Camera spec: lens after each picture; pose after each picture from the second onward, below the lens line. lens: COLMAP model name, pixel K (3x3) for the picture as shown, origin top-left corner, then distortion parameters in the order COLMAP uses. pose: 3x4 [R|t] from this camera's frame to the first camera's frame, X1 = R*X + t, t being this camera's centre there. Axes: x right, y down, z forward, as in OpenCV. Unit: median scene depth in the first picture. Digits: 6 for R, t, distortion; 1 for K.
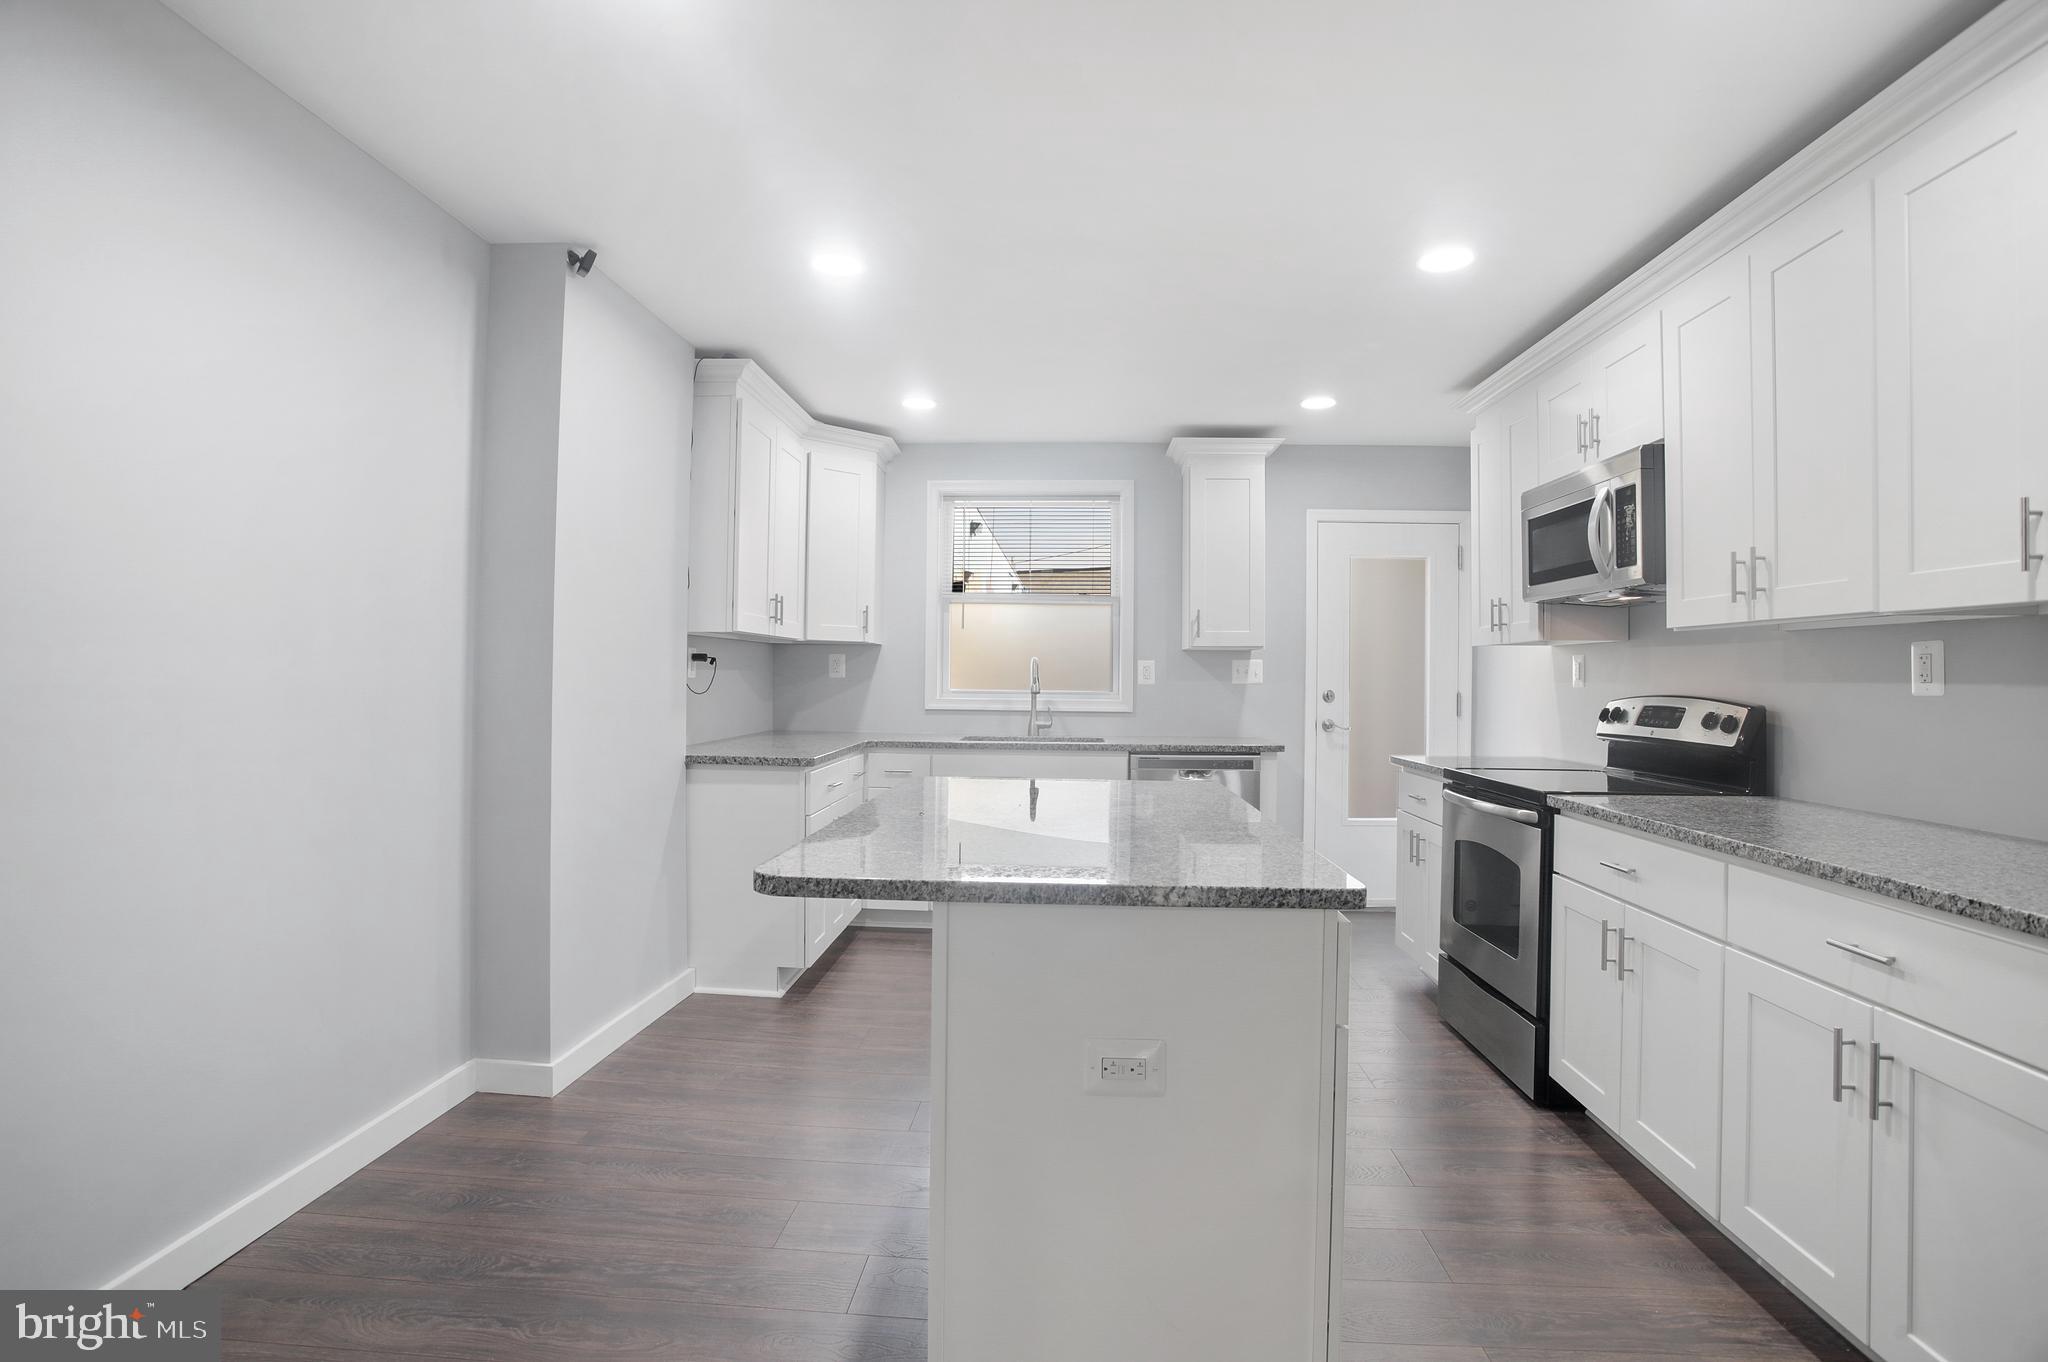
lens RADIAL K [[999.4, 0, 1025.7], [0, 999.4, 656.5], [0, 0, 1]] dist [-0.082020, 0.034748]
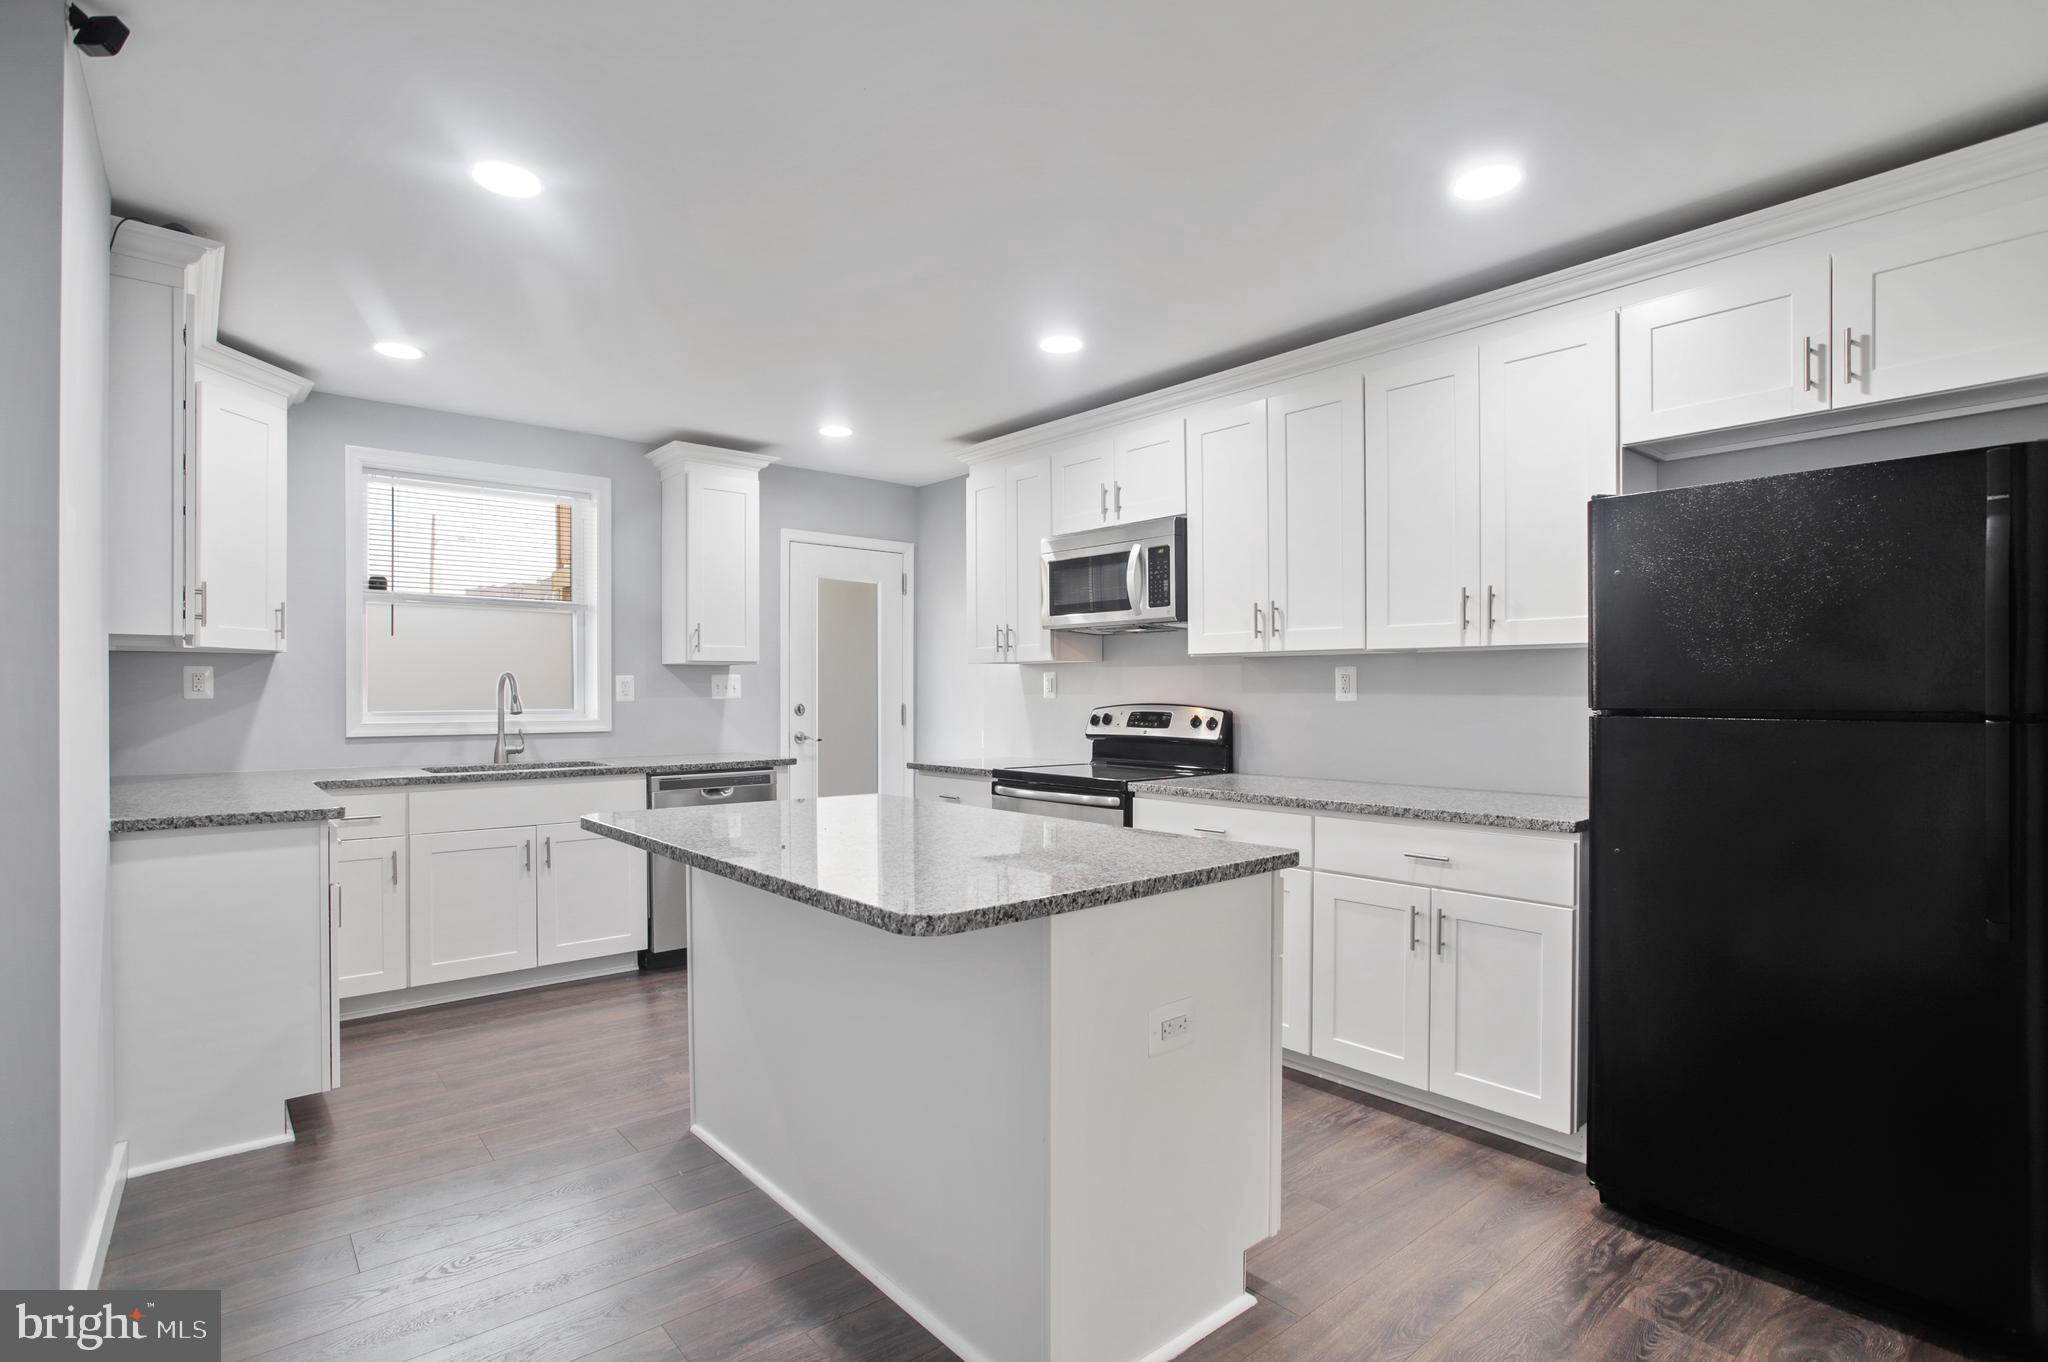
lens RADIAL K [[997.5, 0, 1036.3], [0, 997.5, 683.9], [0, 0, 1]] dist [-0.066995, 0.034175]
pose [[0.718120, -0.005165, 0.695901, -0.333928], [-0.006321, 0.999883, 0.013944, -0.004286], [-0.695891, -0.014412, 0.718003, 0.104791]]
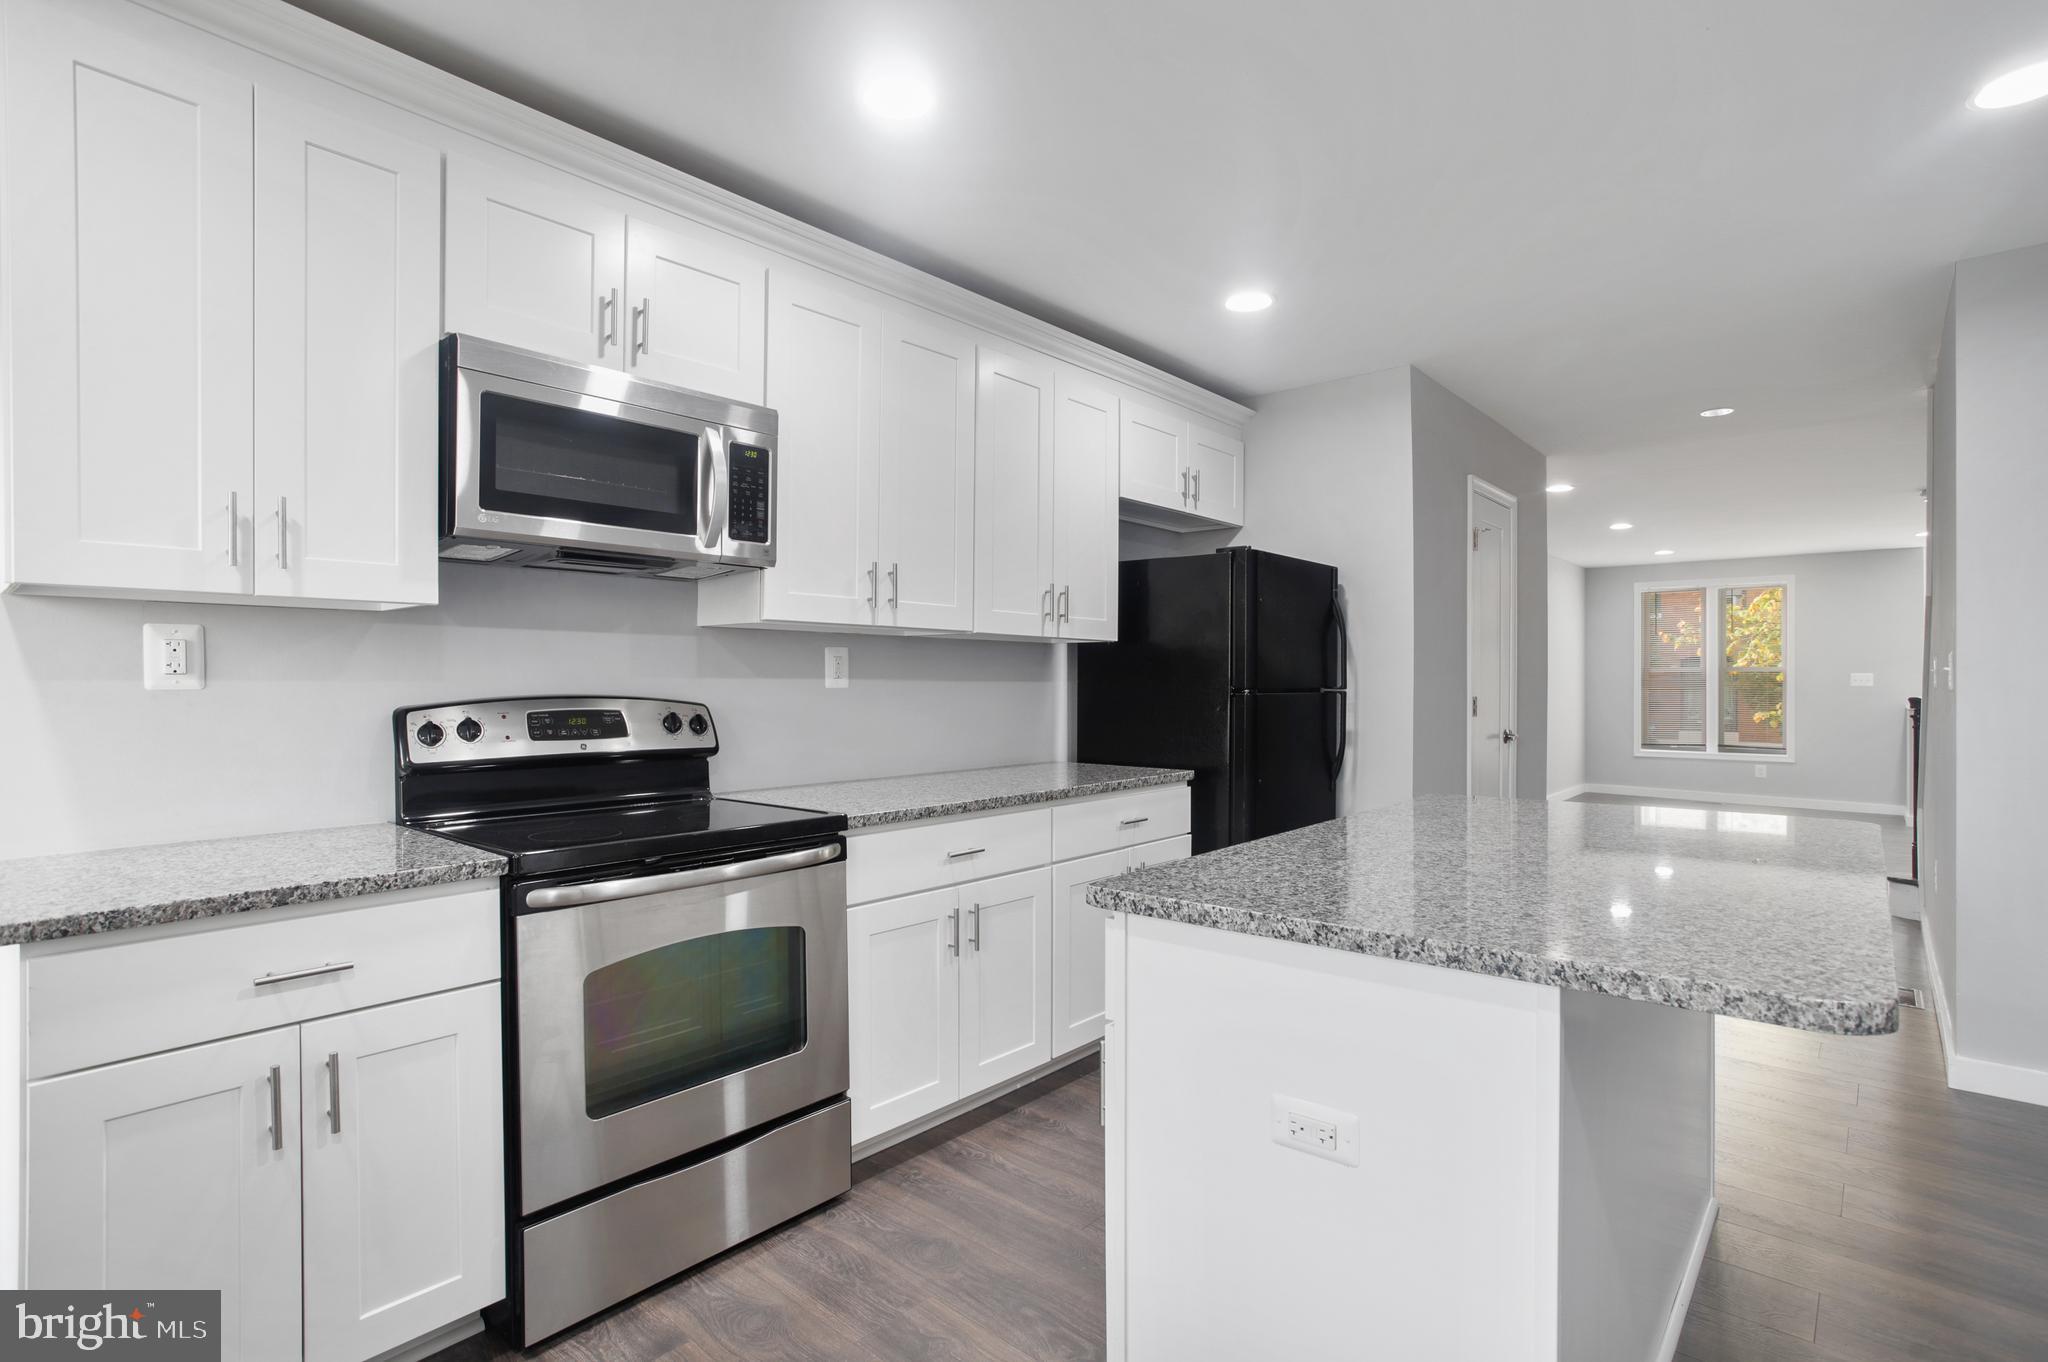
lens RADIAL K [[997.5, 0, 1036.3], [0, 997.5, 683.9], [0, 0, 1]] dist [-0.066995, 0.034175]
pose [[-0.795150, -0.006079, 0.606383, -0.073901], [-0.015765, 0.999819, -0.010648, 0.026791], [-0.606208, -0.018026, -0.795102, 1.143033]]
